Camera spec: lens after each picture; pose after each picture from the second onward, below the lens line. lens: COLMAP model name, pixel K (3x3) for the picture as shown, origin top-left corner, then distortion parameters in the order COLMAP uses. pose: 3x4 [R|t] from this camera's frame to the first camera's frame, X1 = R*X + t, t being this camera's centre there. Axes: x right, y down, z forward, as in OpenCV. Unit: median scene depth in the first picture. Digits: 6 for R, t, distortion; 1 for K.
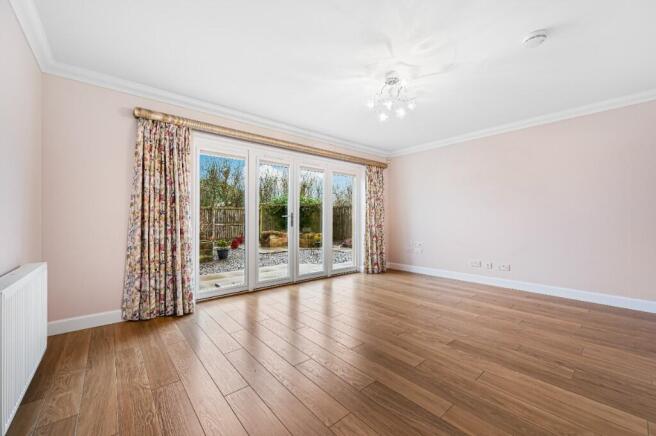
lens RADIAL K [[260.4, 0, 326.6], [0, 260.4, 218.1], [0, 0, 1]] dist [-0.002534, -0.000425]
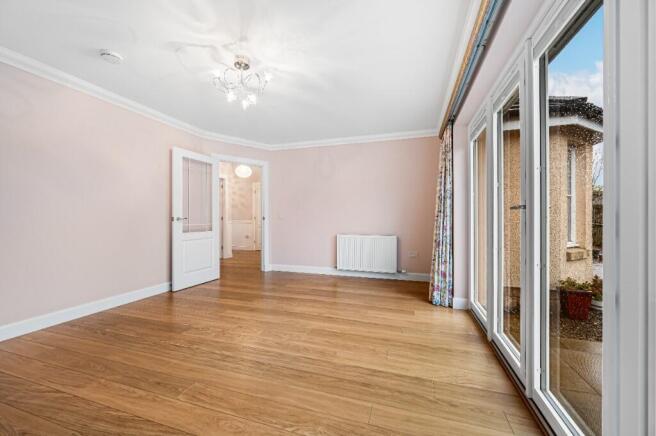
lens RADIAL K [[260.4, 0, 326.3], [0, 260.4, 219.4], [0, 0, 1]] dist [-0.002534, -0.000425]
pose [[-0.856206, 0.003372, -0.516623, 0.508164], [0.008552, 0.999934, -0.007645, 0.028676], [0.516563, -0.010964, -0.856179, 2.095843]]
